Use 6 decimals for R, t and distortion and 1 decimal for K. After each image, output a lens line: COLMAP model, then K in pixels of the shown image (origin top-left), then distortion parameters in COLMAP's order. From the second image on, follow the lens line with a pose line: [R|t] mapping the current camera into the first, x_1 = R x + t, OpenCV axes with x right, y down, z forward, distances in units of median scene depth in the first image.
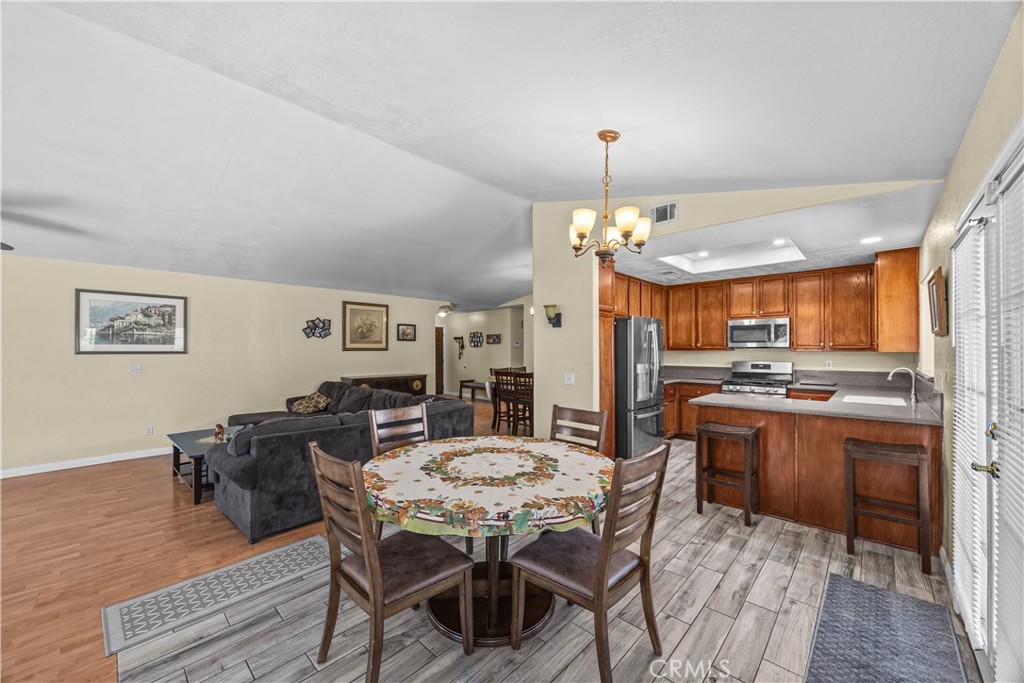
lens RADIAL K [[393.2, 0, 509.9], [0, 393.2, 346.7], [0, 0, 1]] dist [-0.001902, -0.000270]
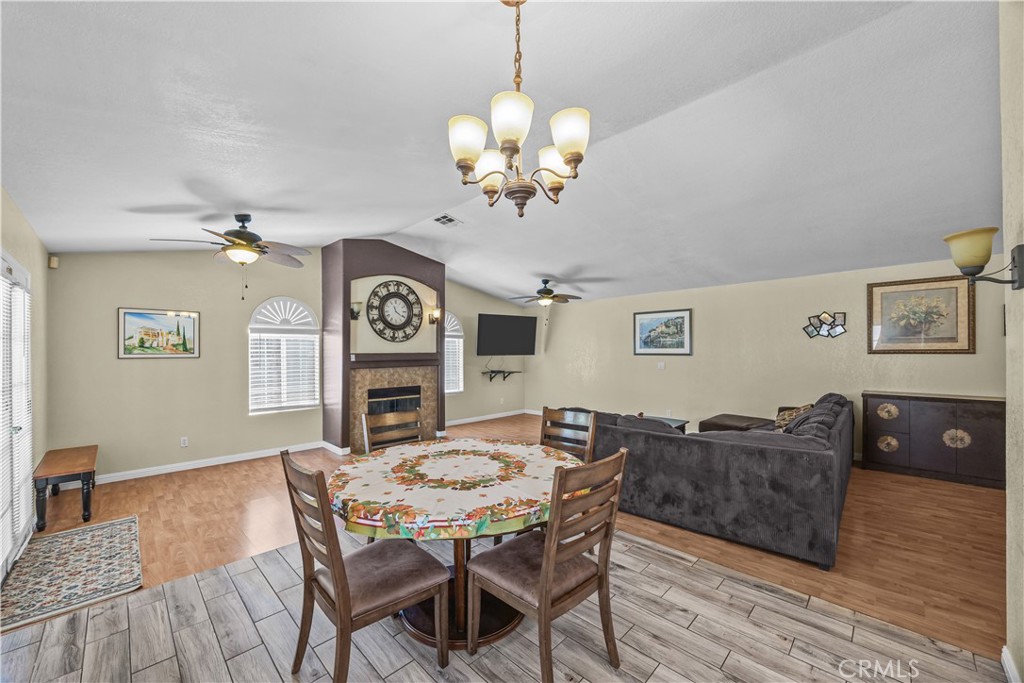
lens RADIAL K [[393.2, 0, 511.4], [0, 393.2, 346.9], [0, 0, 1]] dist [-0.001902, -0.000270]
pose [[-0.026062, -0.010827, -0.999602, 0.371618], [0.009918, 0.999889, -0.011089, -0.000585], [0.999611, -0.010203, -0.025952, 0.441522]]
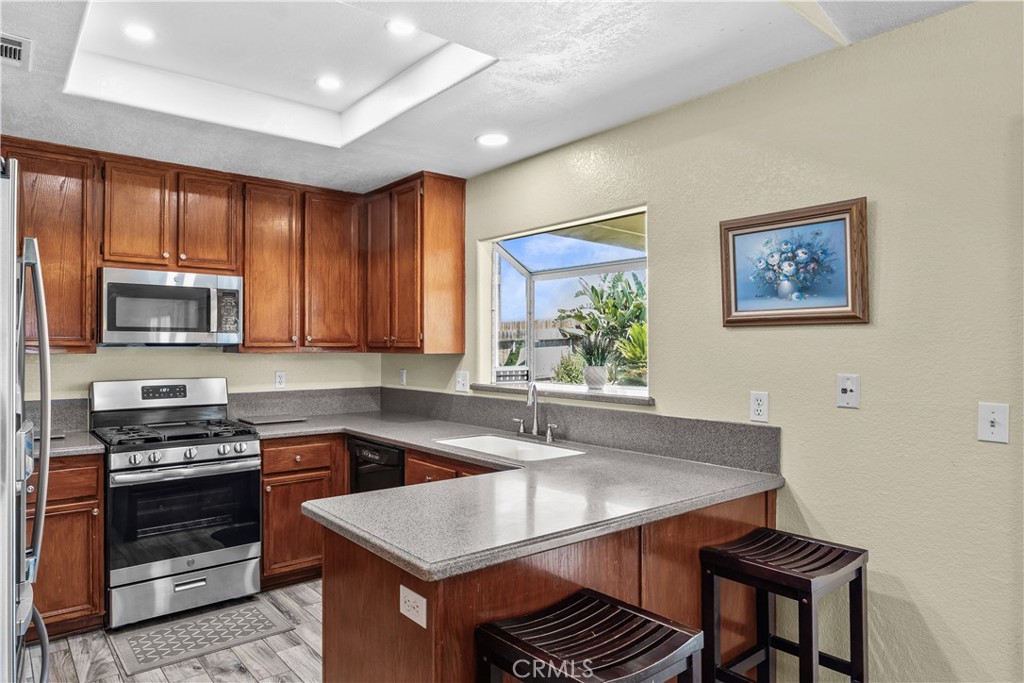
lens RADIAL K [[622.7, 0, 443.6], [0, 622.7, 346.5], [0, 0, 1]] dist [-0.014071, 0.001917]
pose [[0.180959, 0.001505, 0.983490, 0.062069], [-0.006752, 0.999977, -0.000288, 0.002606], [-0.983467, -0.006588, 0.180965, 0.601662]]
